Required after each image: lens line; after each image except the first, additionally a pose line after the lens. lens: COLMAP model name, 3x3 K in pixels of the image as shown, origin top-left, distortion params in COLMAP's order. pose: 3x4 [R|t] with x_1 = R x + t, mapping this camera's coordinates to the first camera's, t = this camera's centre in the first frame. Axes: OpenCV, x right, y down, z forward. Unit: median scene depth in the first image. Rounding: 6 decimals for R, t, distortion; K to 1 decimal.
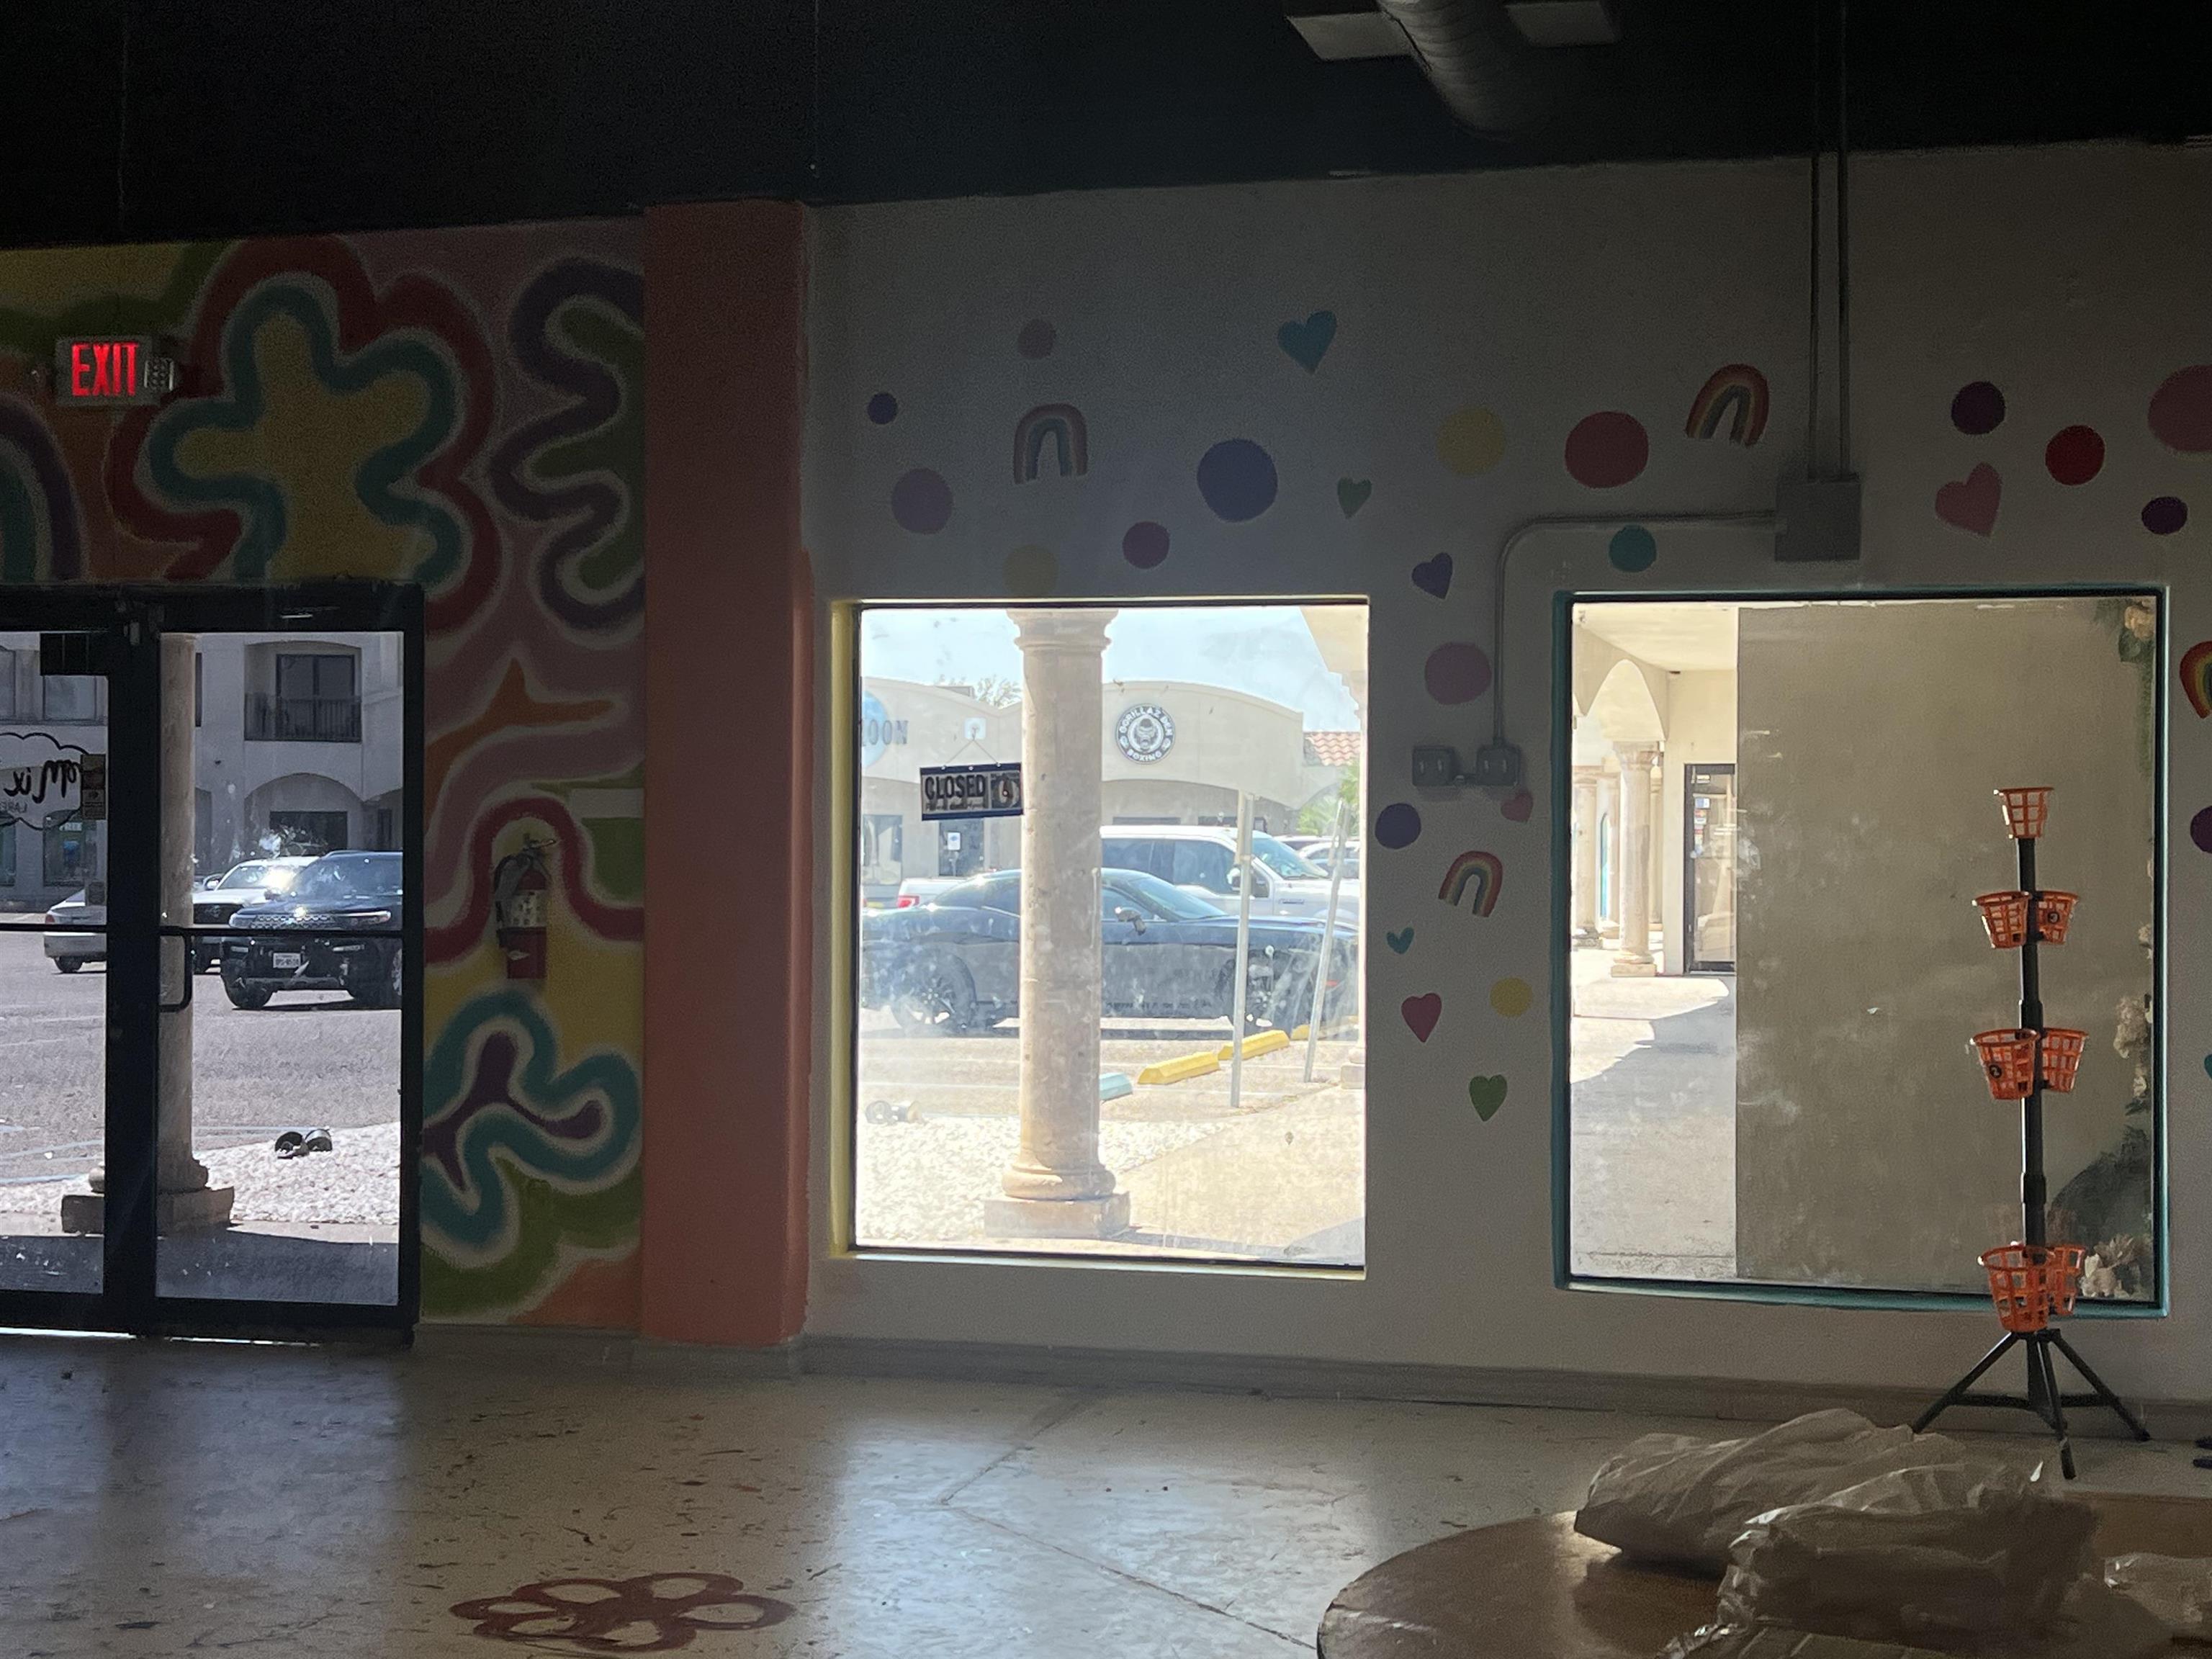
lens RADIAL K [[3352.4, 0, 1142.7], [0, 3352.4, 827.4], [0, 0, 1]] dist [0.280688, -1.084561]
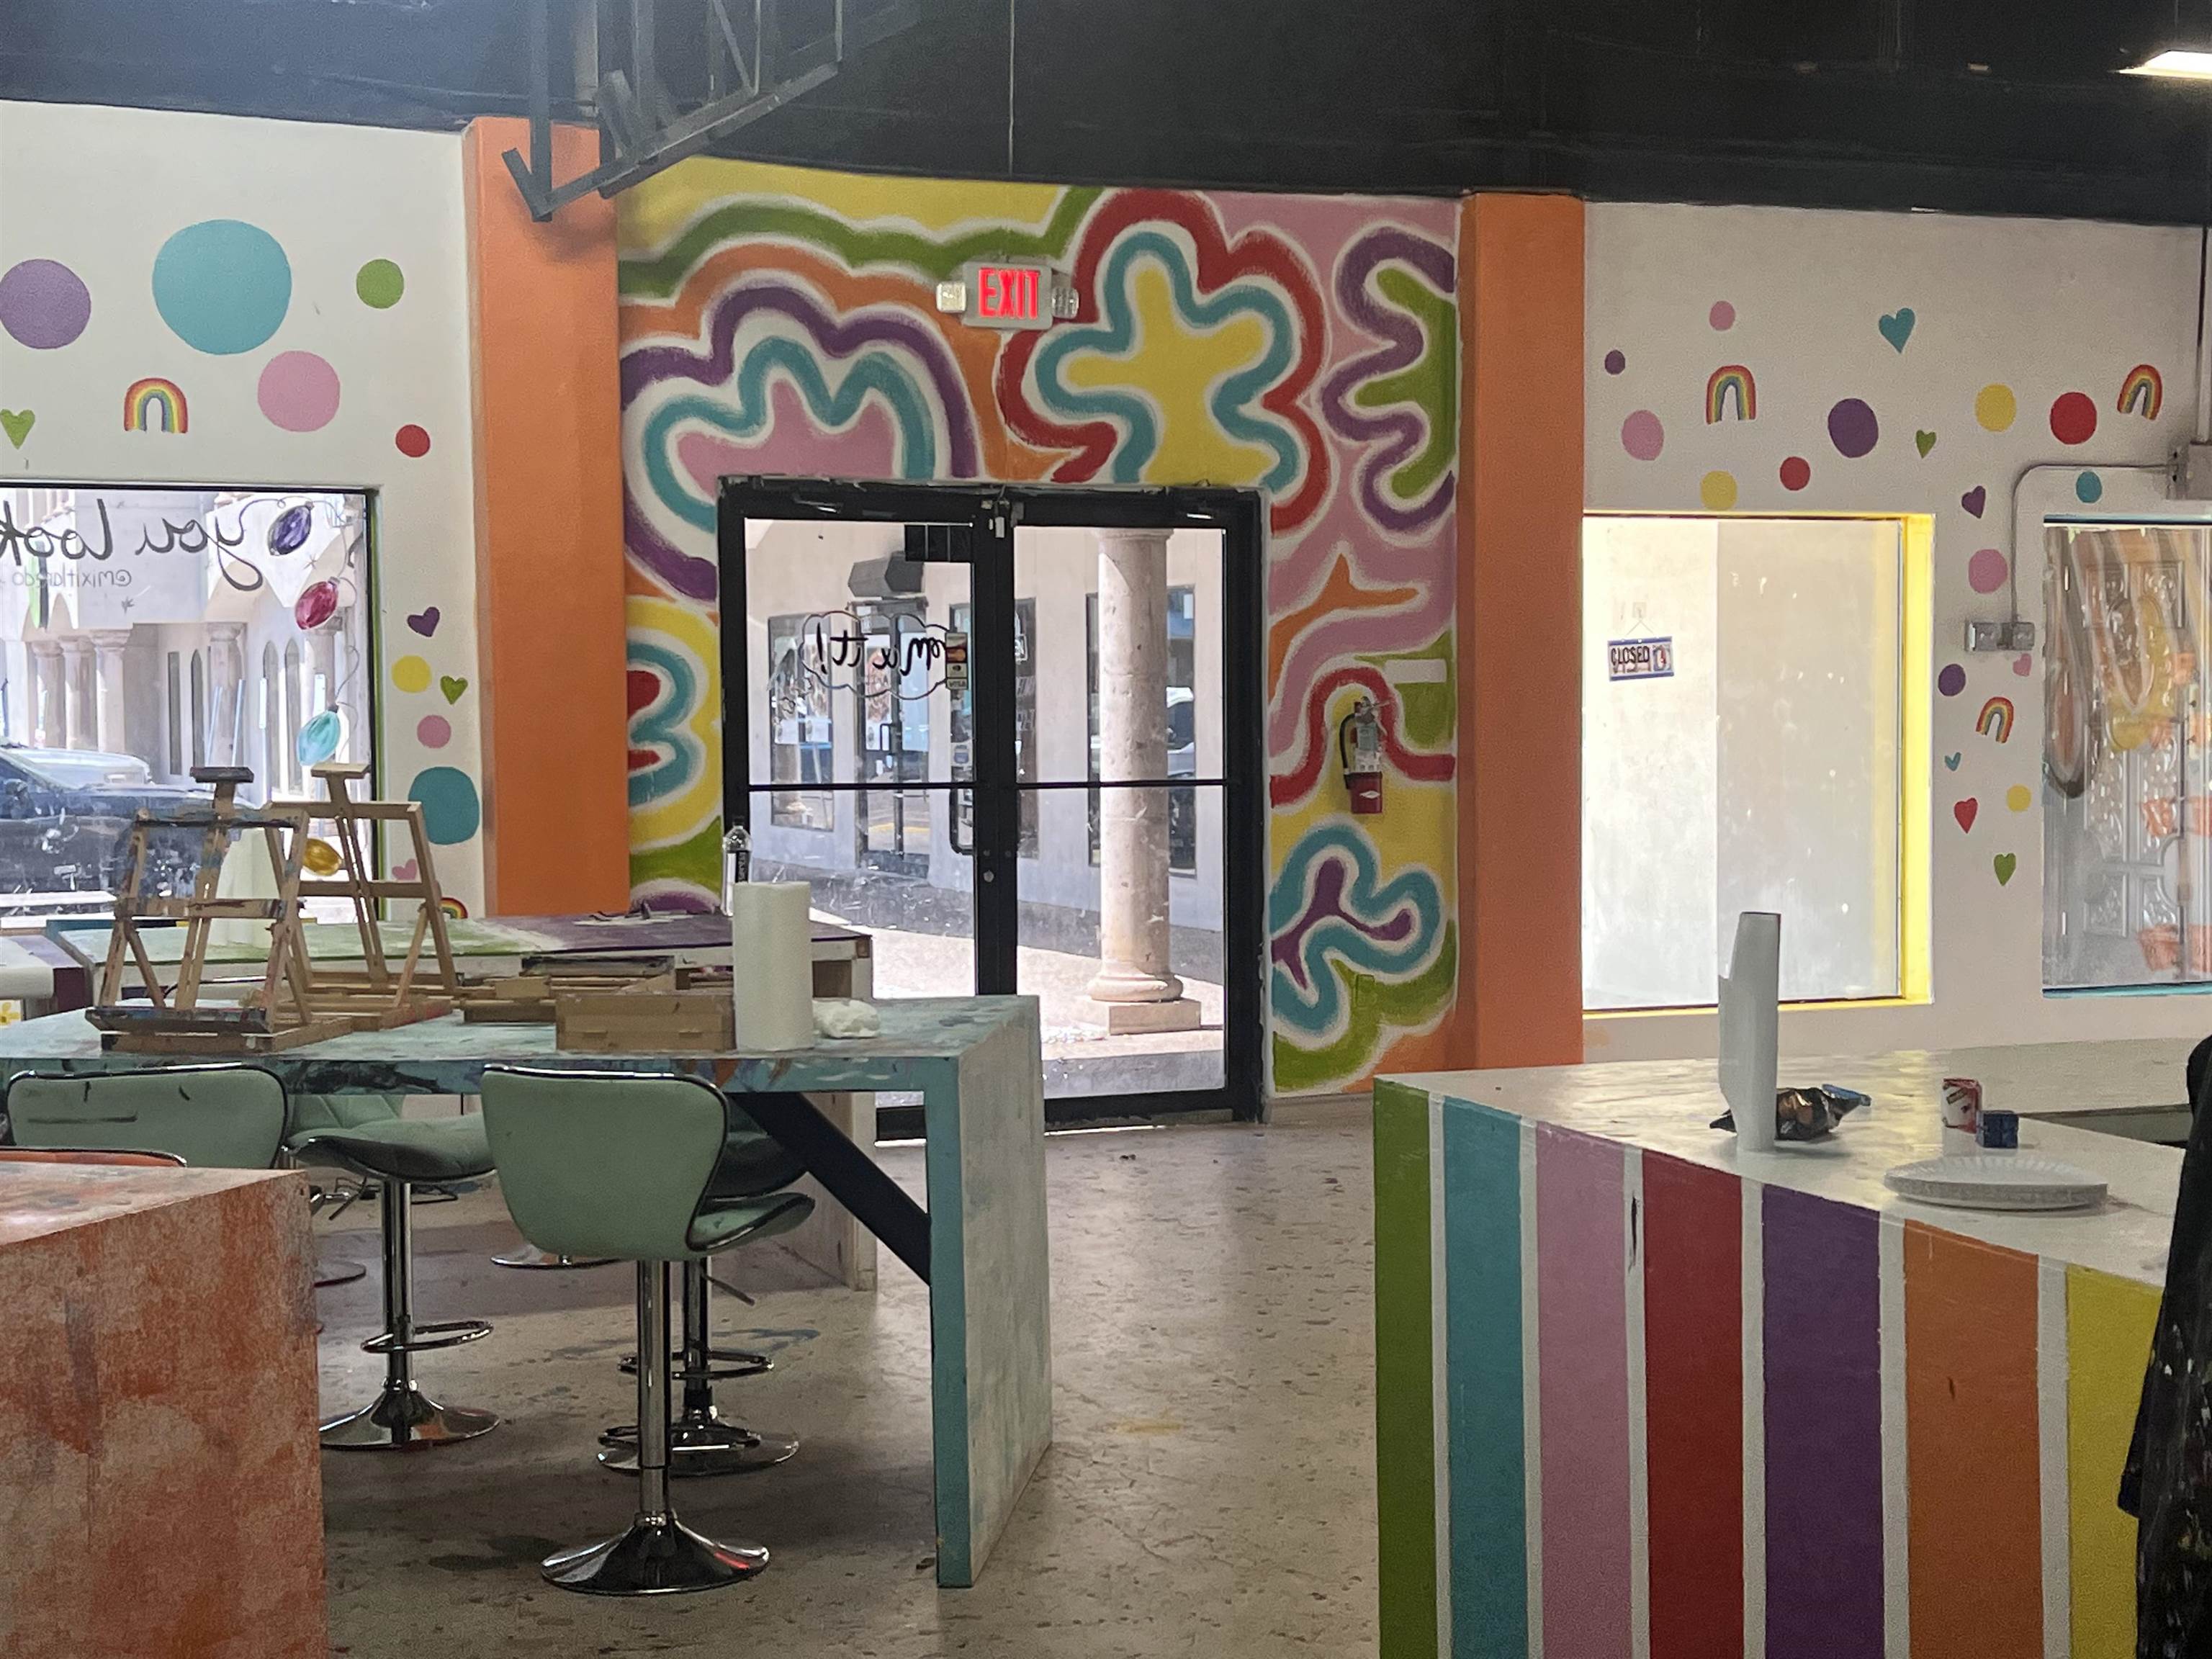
lens RADIAL K [[3352.4, 0, 1142.7], [0, 3352.4, 827.4], [0, 0, 1]] dist [0.280688, -1.084561]
pose [[0.792300, -0.036855, 0.609017, -0.993118], [0.011390, 0.998893, 0.045631, -0.007158], [-0.610025, -0.029217, 0.791843, 0.074937]]
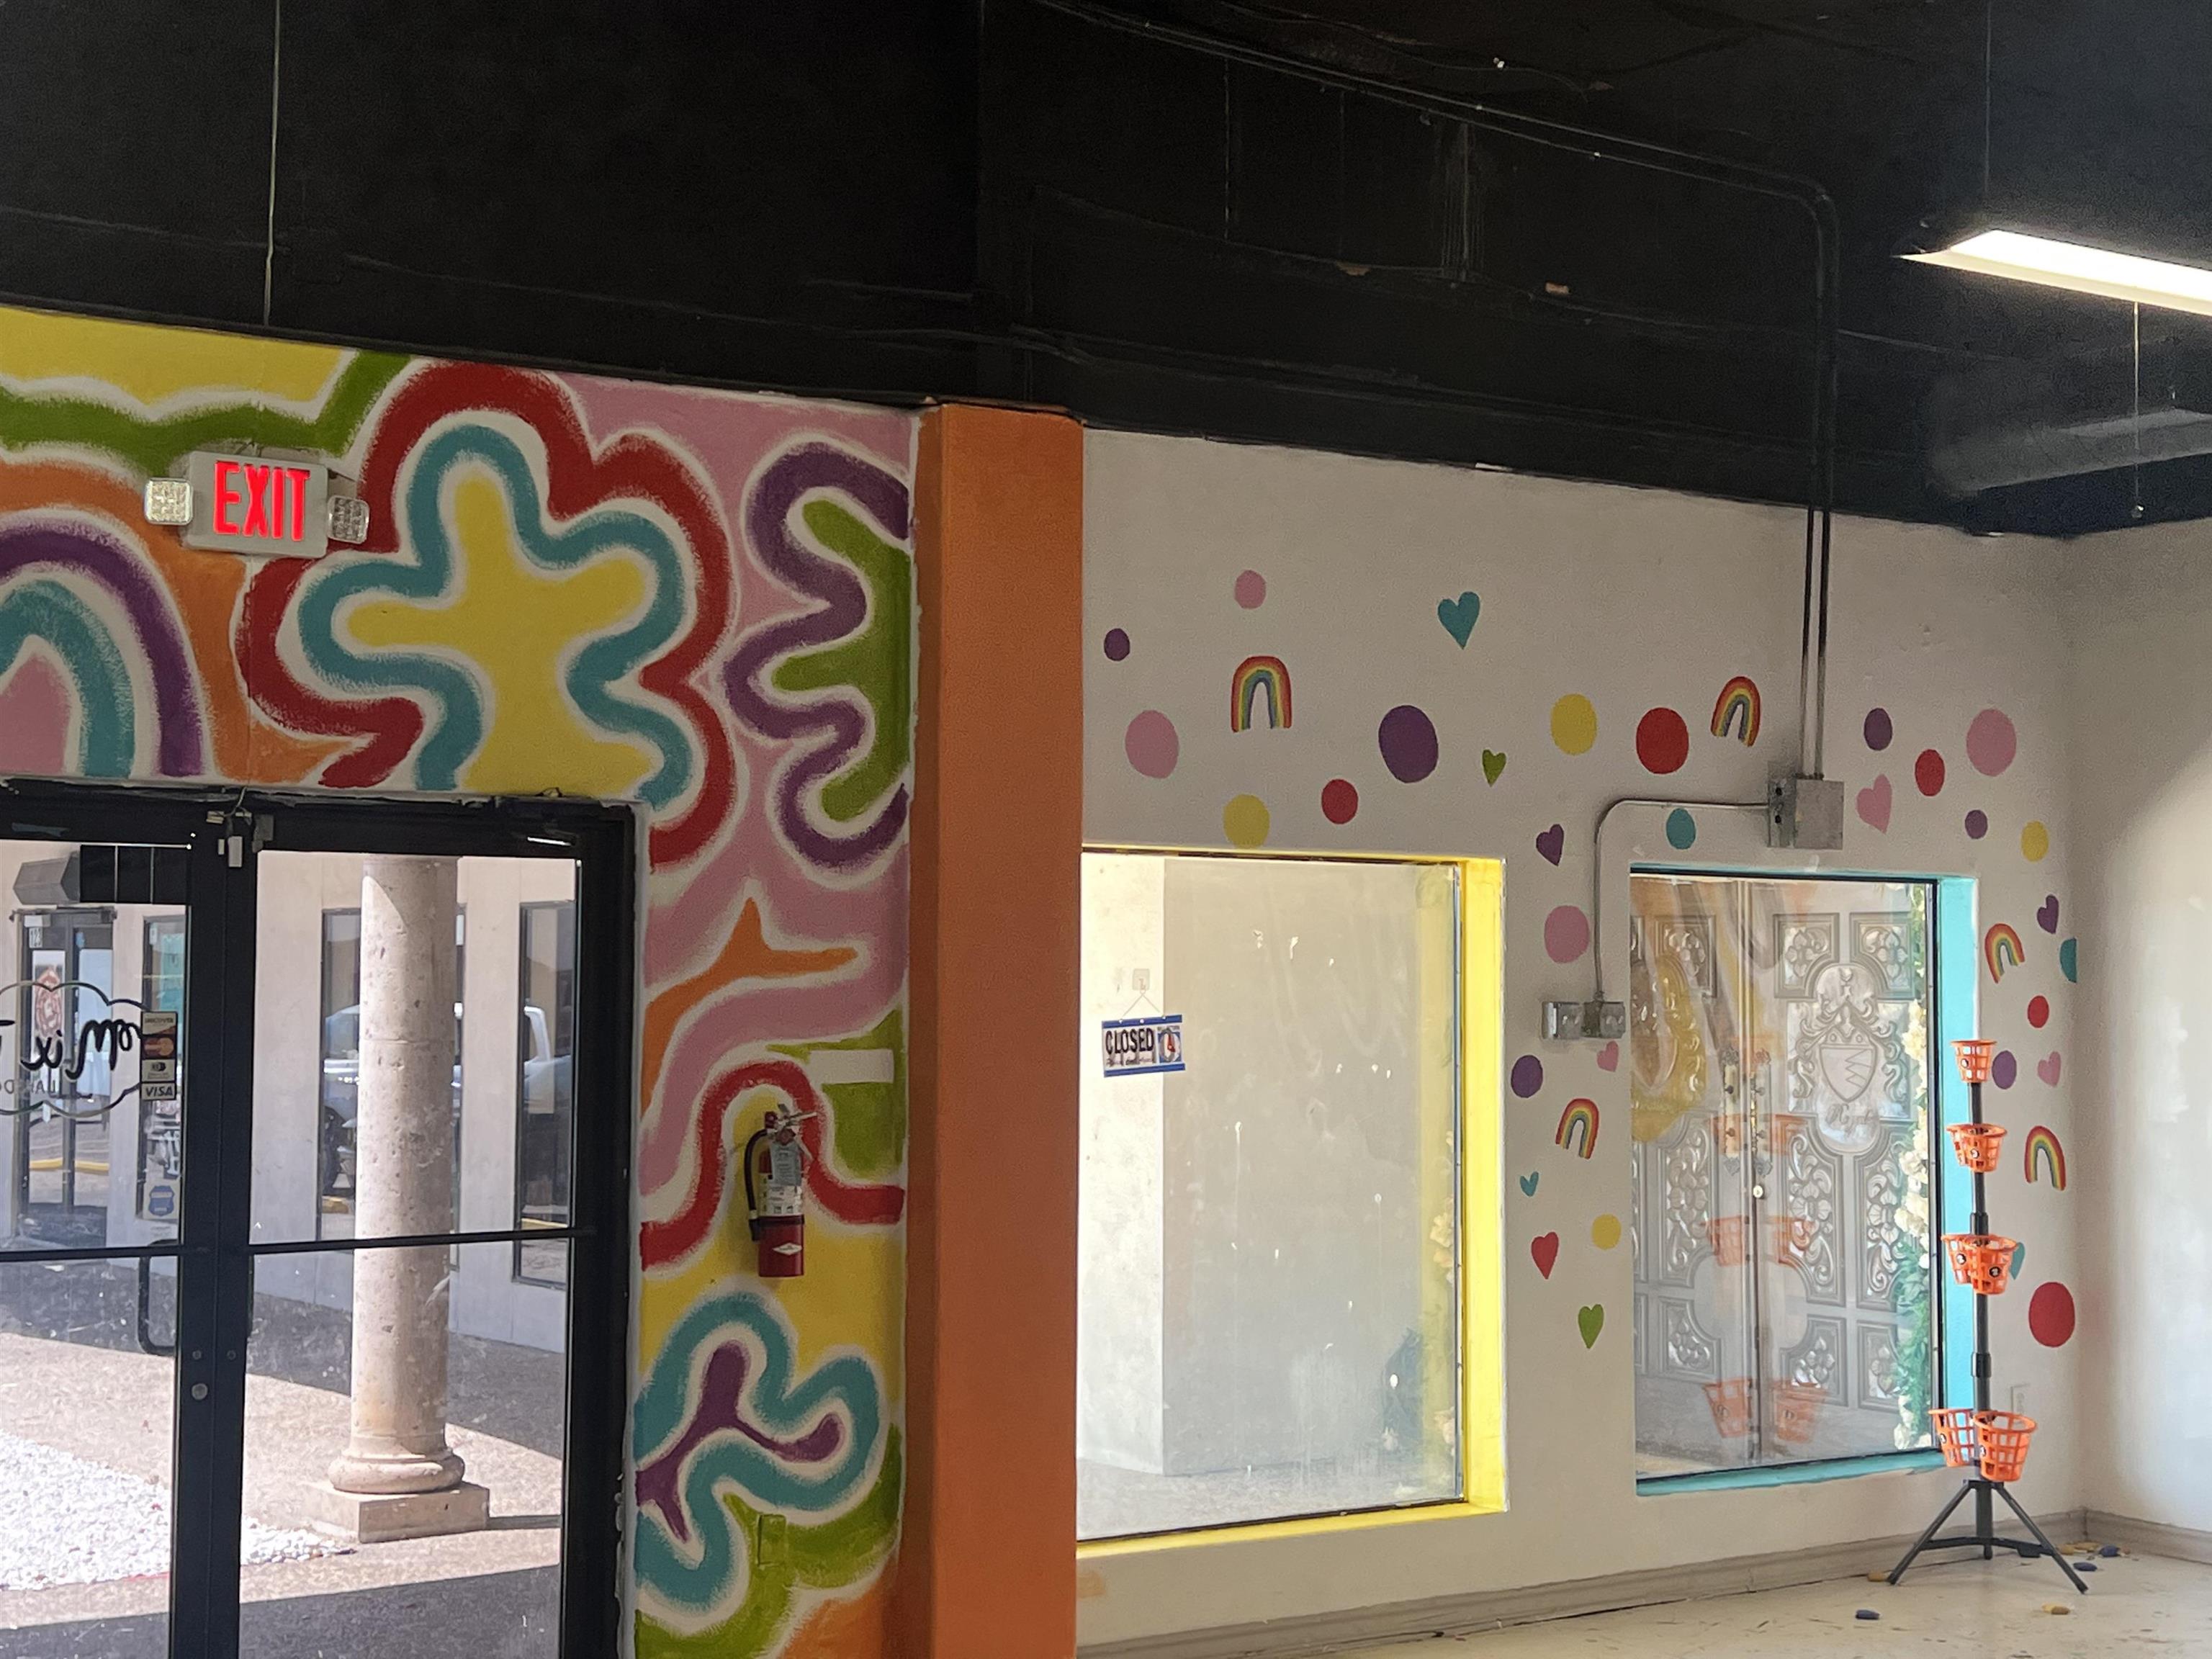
lens RADIAL K [[3352.4, 0, 1142.7], [0, 3352.4, 827.4], [0, 0, 1]] dist [0.280688, -1.084561]
pose [[0.633240, 0.033363, 0.773236, -0.782743], [-0.002462, 0.999152, -0.041094, -0.033160], [-0.773951, 0.024118, 0.632786, 0.387012]]
